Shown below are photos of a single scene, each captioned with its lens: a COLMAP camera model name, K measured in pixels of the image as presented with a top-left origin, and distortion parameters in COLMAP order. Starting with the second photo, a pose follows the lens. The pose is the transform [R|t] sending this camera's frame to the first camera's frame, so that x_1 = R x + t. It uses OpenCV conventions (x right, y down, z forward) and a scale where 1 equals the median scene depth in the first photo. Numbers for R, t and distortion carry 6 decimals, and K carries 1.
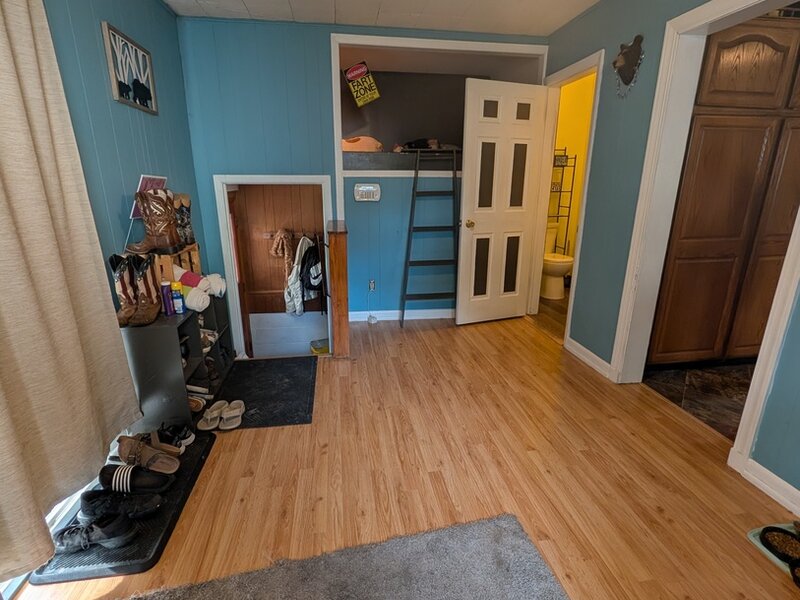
lens RADIAL K [[408.3, 0, 400.0], [0, 408.3, 300.0], [0, 0, 1]] dist [0.001560, 0.000887]
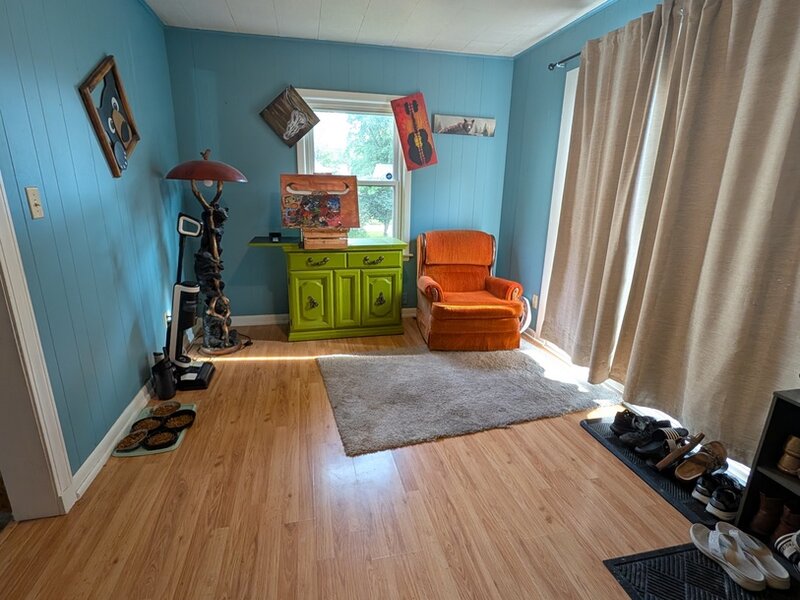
lens RADIAL K [[408.3, 0, 400.0], [0, 408.3, 300.0], [0, 0, 1]] dist [0.001560, 0.000887]
pose [[-0.997083, -0.001583, -0.076308, 0.183506], [-0.041571, 0.849735, 0.525568, -0.451293], [0.064009, 0.527208, -0.847322, 1.551826]]
